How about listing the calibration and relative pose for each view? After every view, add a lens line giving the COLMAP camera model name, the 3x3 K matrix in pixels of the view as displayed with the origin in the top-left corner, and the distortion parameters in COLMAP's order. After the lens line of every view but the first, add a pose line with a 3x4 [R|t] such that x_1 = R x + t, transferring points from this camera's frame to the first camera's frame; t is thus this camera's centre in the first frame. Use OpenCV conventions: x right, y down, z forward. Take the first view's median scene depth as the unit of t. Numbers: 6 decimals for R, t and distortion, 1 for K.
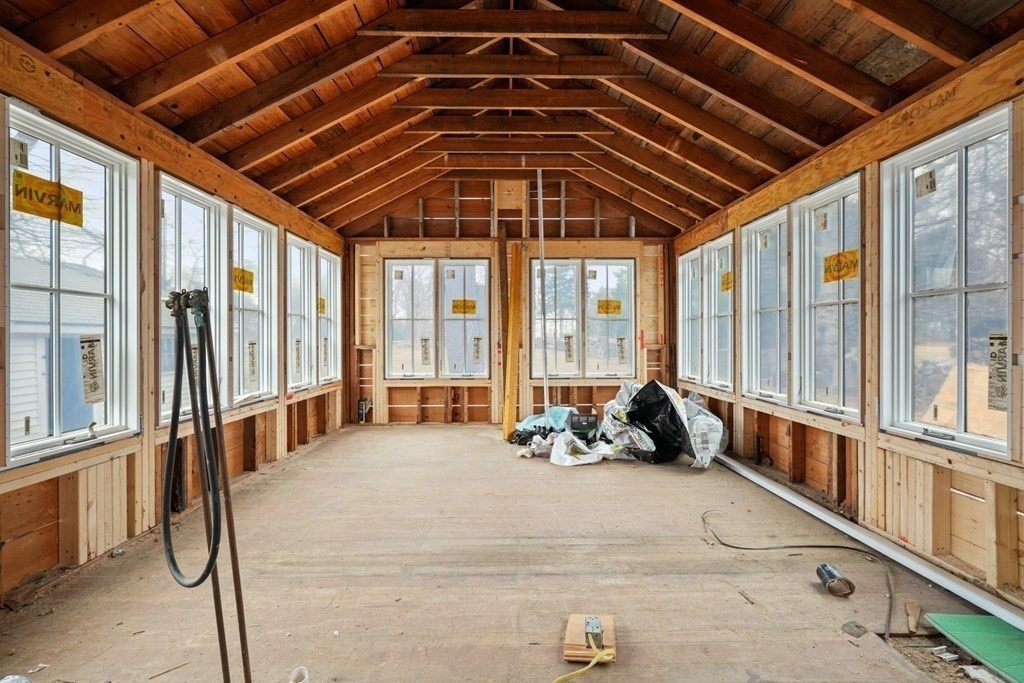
lens RADIAL K [[429.6, 0, 515.5], [0, 429.6, 336.4], [0, 0, 1]] dist [-0.001614, -0.000128]
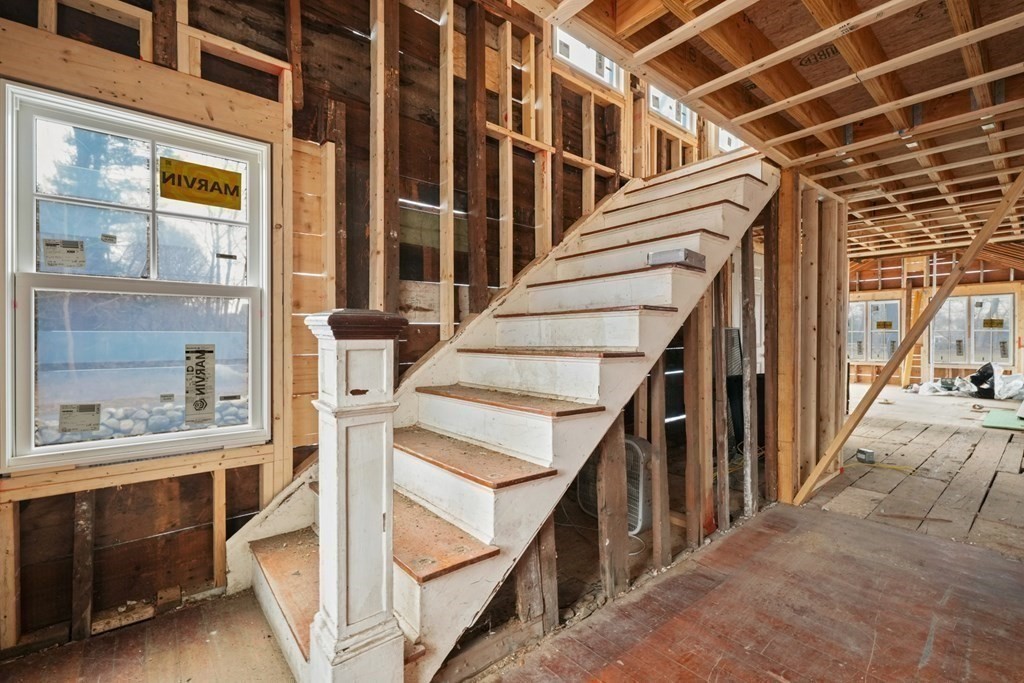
lens RADIAL K [[464.0, 0, 515.7], [0, 464.0, 334.8], [0, 0, 1]] dist [0.003532, -0.001583]
pose [[0.630731, 0.004814, -0.775987, 0.688293], [-0.005887, 0.999982, 0.001419, -0.023646], [0.775979, 0.003673, 0.630748, -2.412655]]
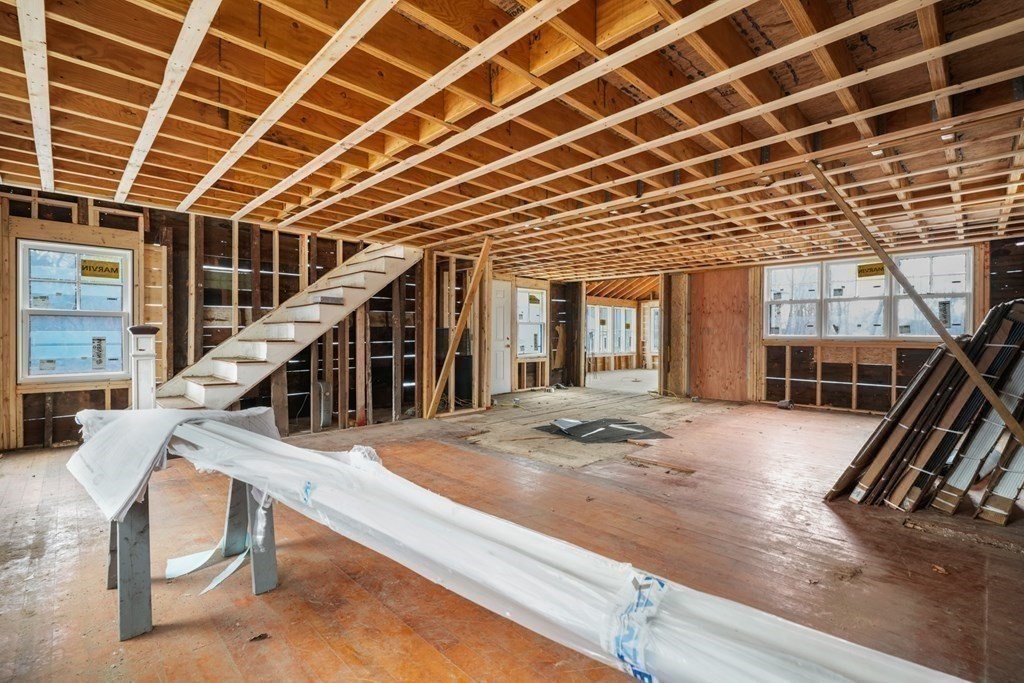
lens RADIAL K [[464.0, 0, 520.7], [0, 464.0, 334.6], [0, 0, 1]] dist [0.003532, -0.001583]
pose [[0.687323, 0.005712, -0.726329, 1.870260], [-0.006115, 0.999979, 0.002078, -0.023808], [0.726326, 0.003013, 0.687344, -2.392529]]
